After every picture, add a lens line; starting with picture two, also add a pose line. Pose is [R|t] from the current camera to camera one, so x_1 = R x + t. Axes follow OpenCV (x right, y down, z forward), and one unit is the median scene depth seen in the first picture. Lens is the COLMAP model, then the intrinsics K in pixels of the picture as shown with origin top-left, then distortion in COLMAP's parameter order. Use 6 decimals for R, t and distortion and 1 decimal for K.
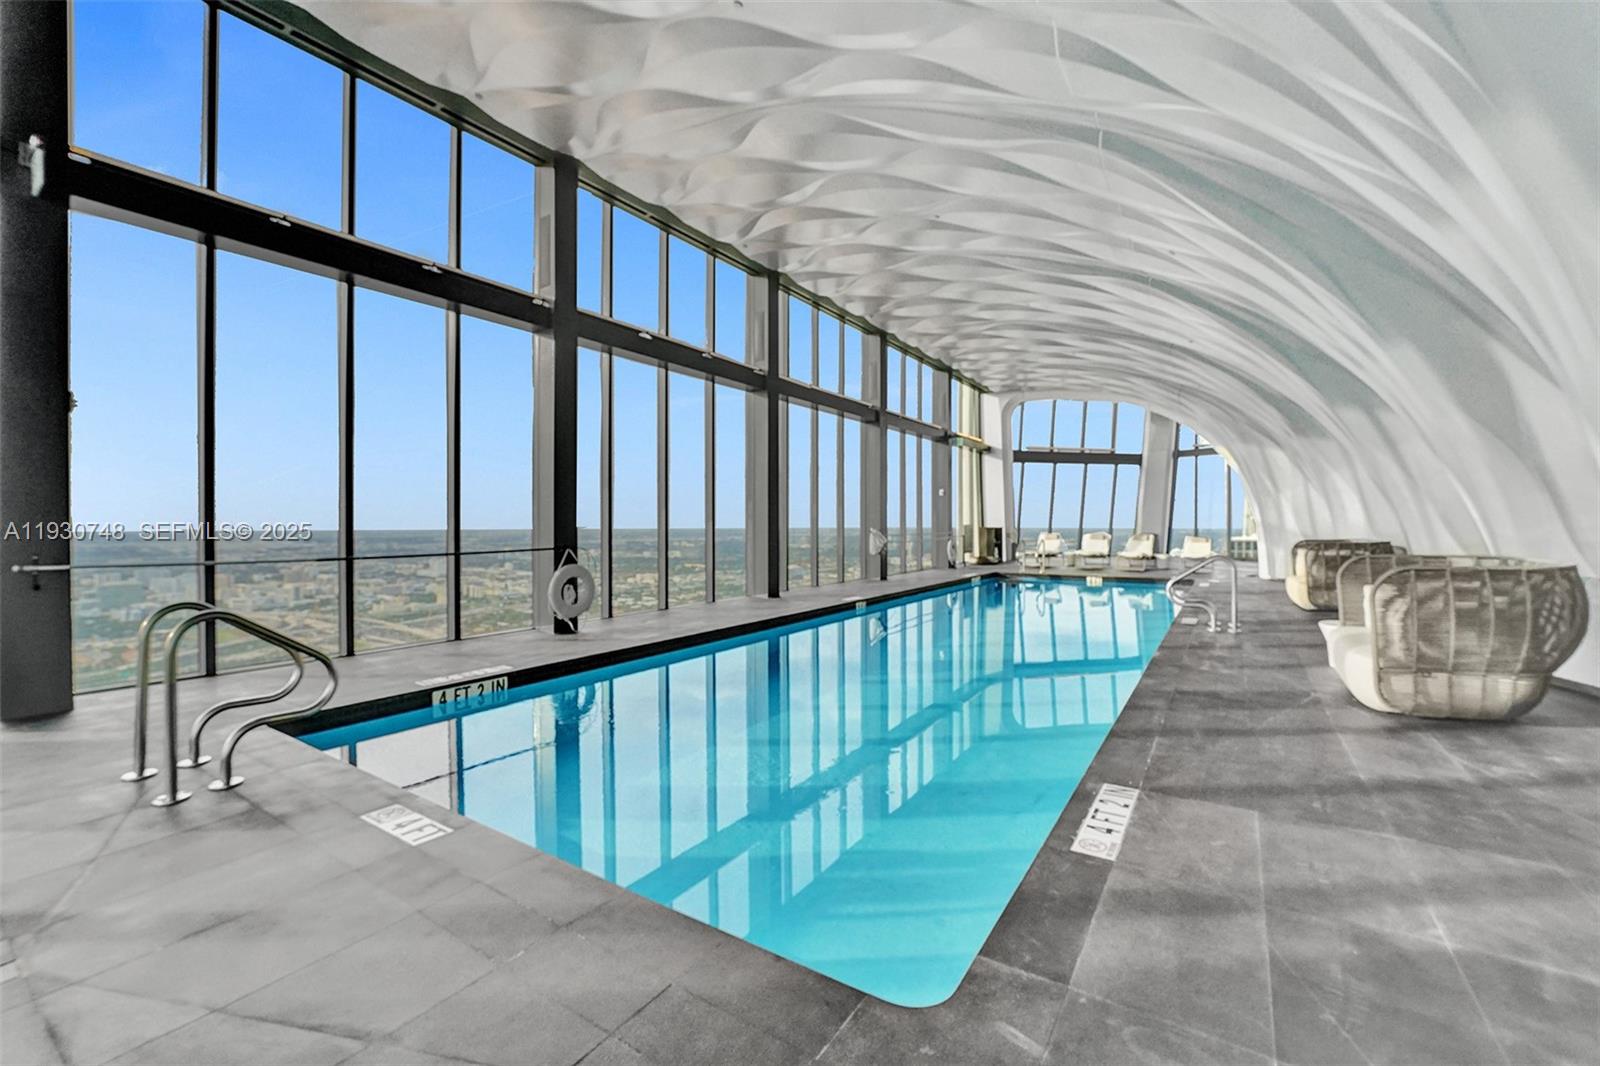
lens RADIAL K [[647.1, 0, 800.0], [0, 647.1, 533.0], [0, 0, 1]] dist [-0.030613, -0.000043]
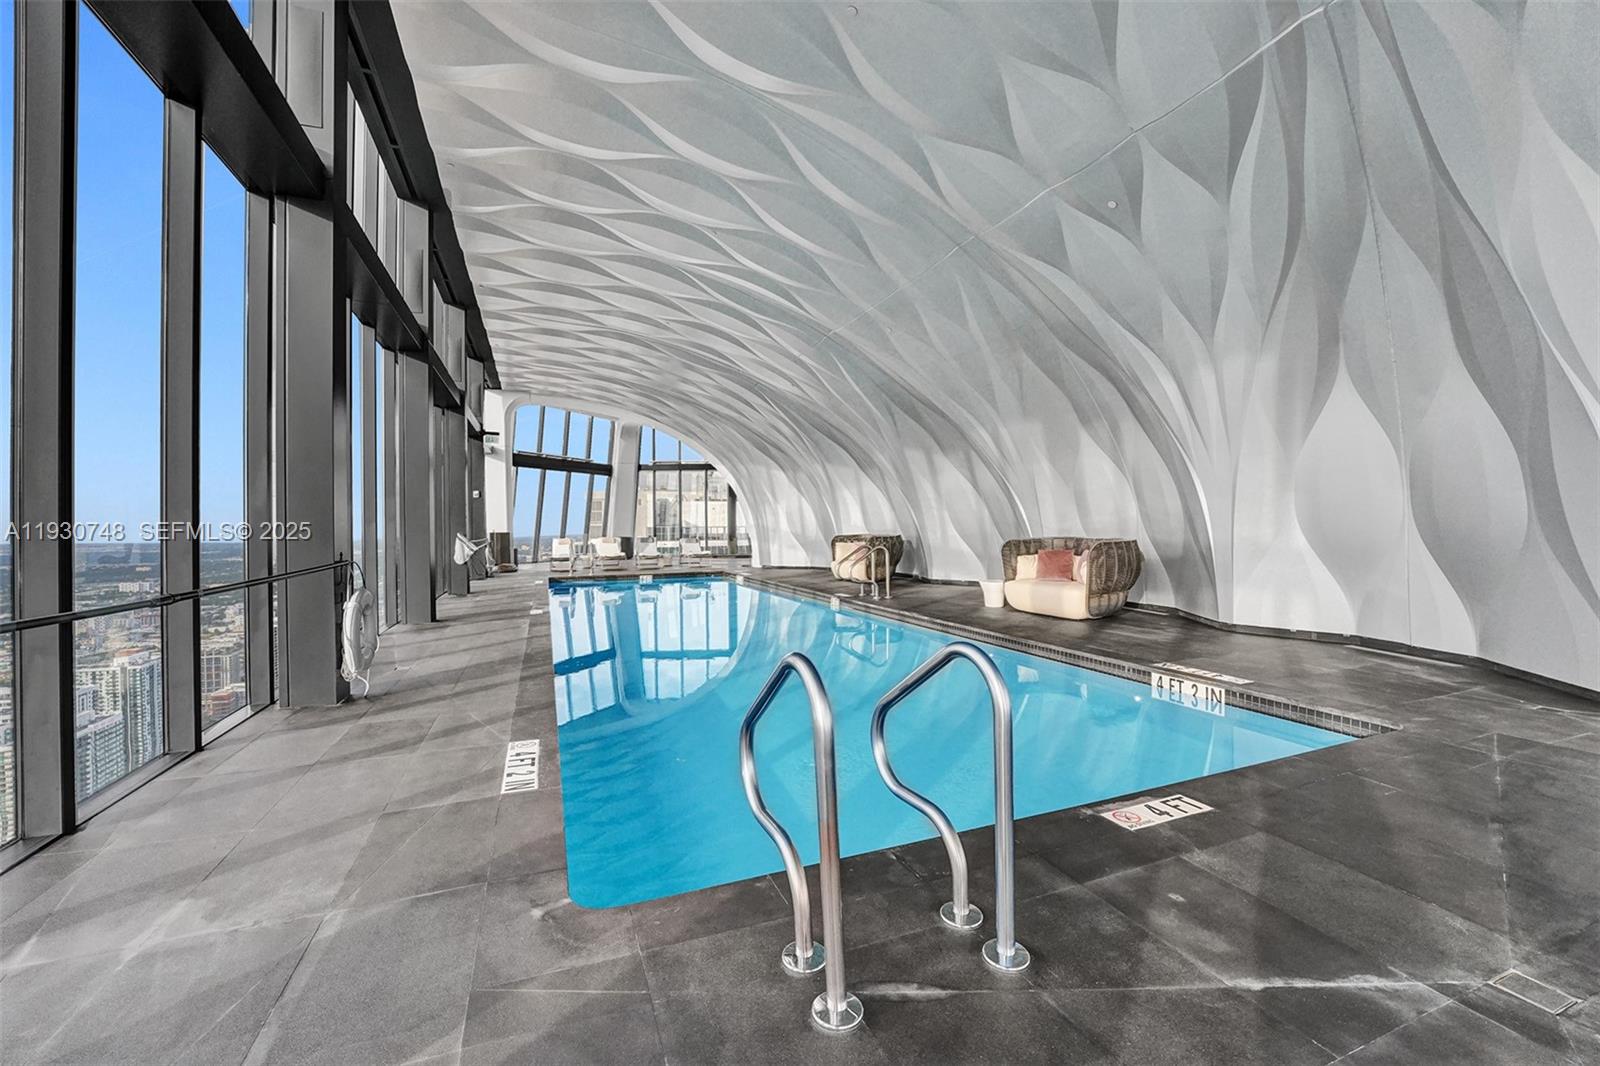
lens RADIAL K [[647.1, 0, 800.0], [0, 647.1, 533.0], [0, 0, 1]] dist [-0.030613, -0.000043]
pose [[0.558728, -0.014013, 0.829232, -0.313692], [0.023267, 0.999729, 0.001218, -0.000137], [-0.829024, 0.018613, 0.558903, 0.159134]]
